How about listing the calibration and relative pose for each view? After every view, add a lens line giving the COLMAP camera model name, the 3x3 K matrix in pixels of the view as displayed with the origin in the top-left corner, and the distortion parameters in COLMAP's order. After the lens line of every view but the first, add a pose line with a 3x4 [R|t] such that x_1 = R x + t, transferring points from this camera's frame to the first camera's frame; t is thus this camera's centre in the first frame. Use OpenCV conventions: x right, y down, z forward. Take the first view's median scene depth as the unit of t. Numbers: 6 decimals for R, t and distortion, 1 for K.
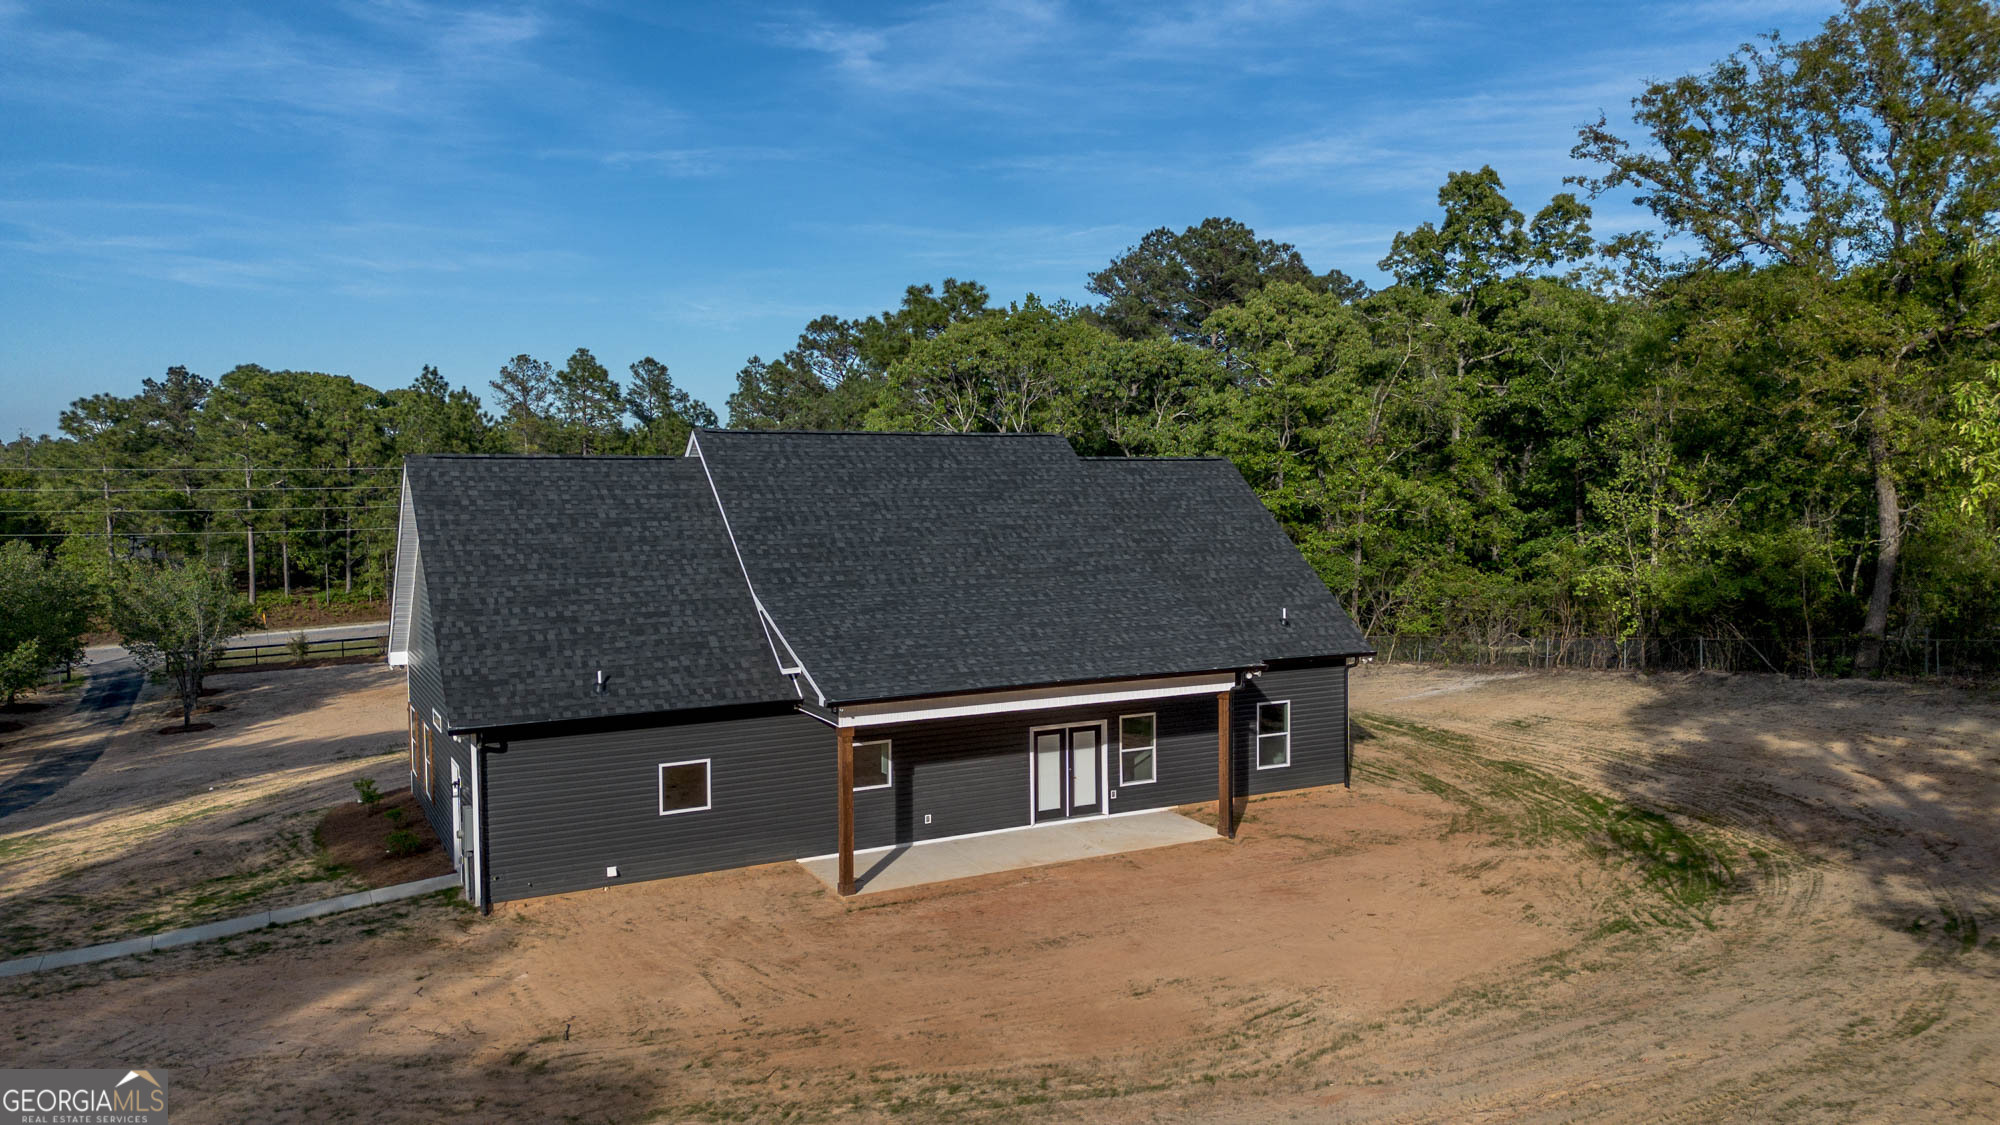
lens RADIAL K [[1466.3, 0, 1012.9], [0, 1466.3, 569.4], [0, 0, 1]] dist [0.083543, -0.085384]
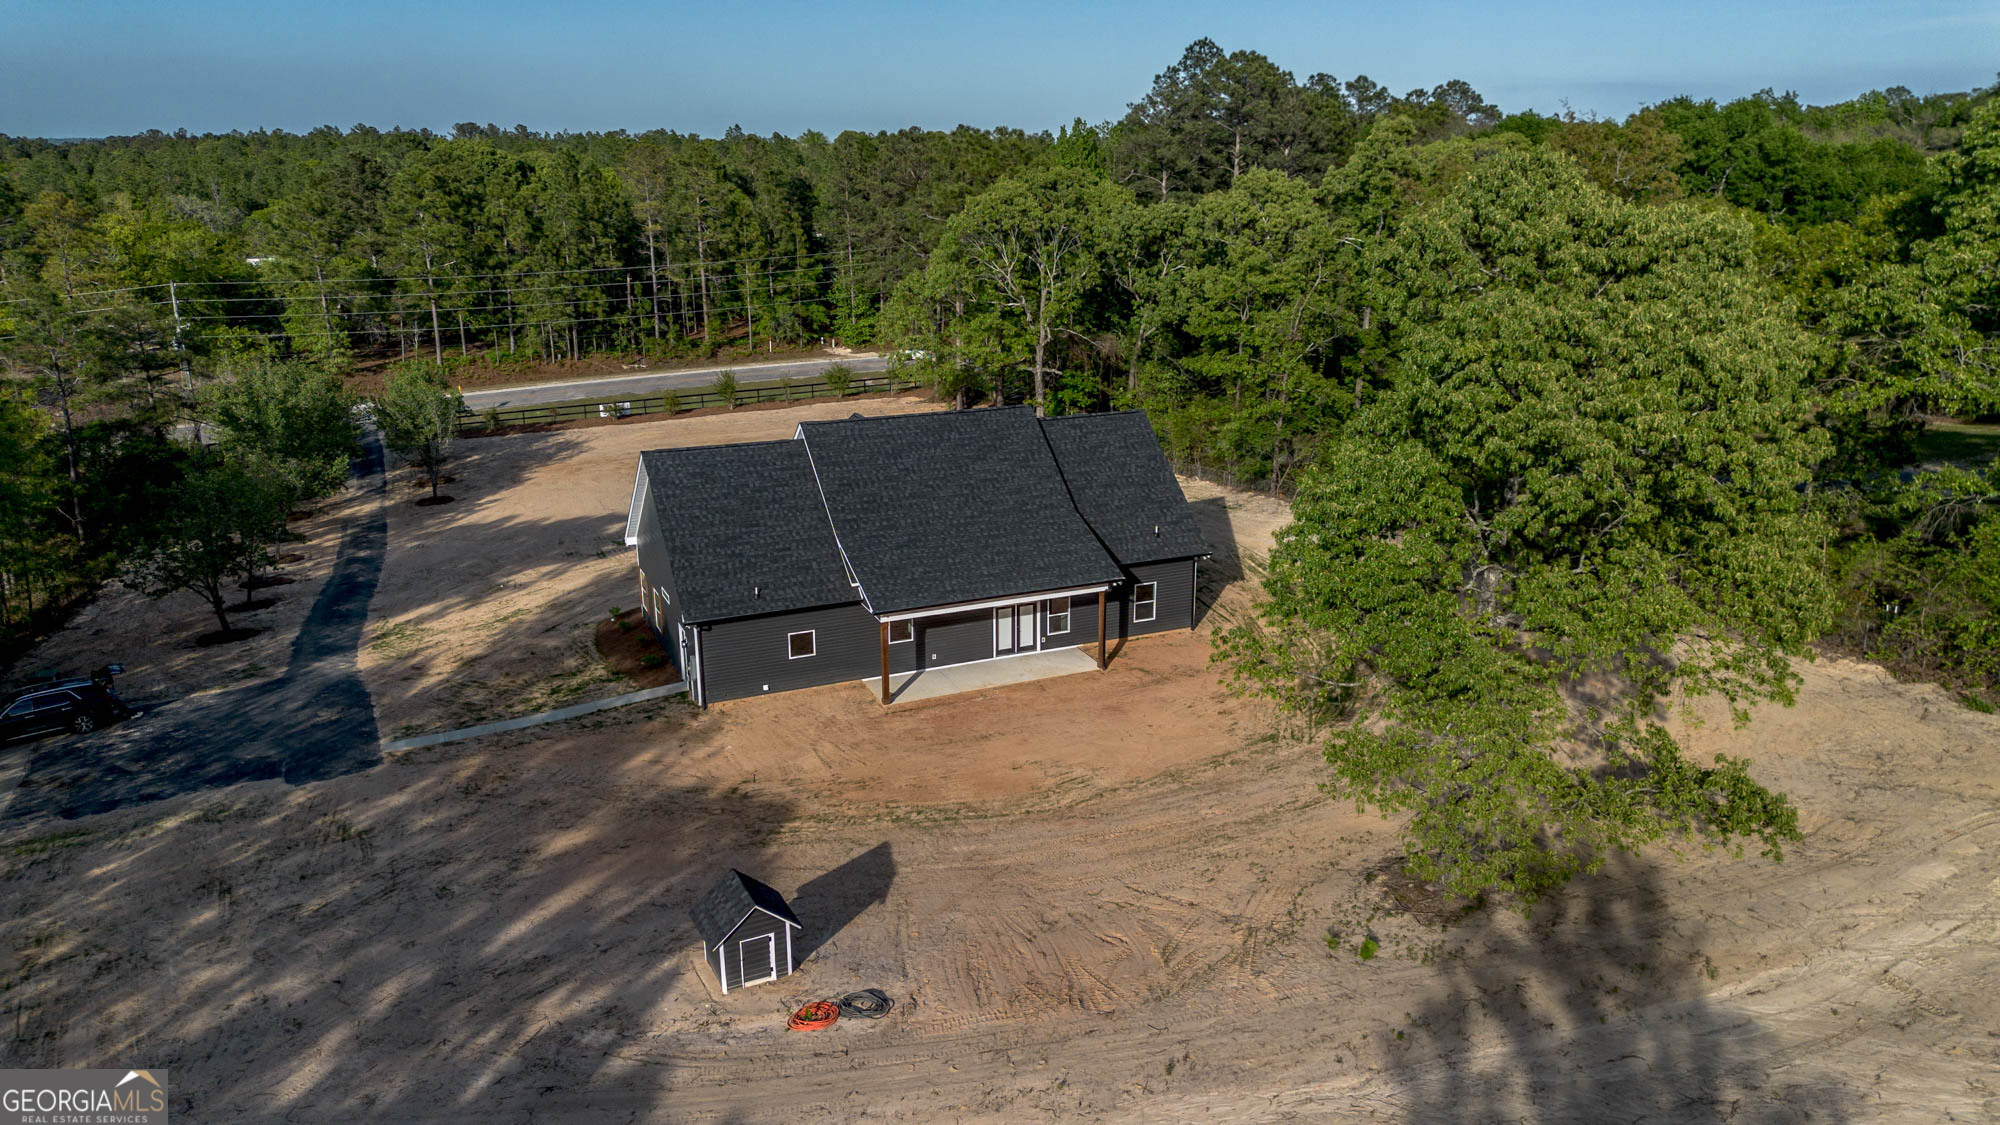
lens RADIAL K [[1657.5, 0, 1037.0], [0, 1657.5, 565.2], [0, 0, 1]] dist [0.197608, -0.560681]
pose [[0.997480, 0.029078, -0.064722, 0.203613], [-0.012563, 0.970137, 0.242233, -0.449599], [0.069833, -0.240809, 0.968057, -0.972012]]
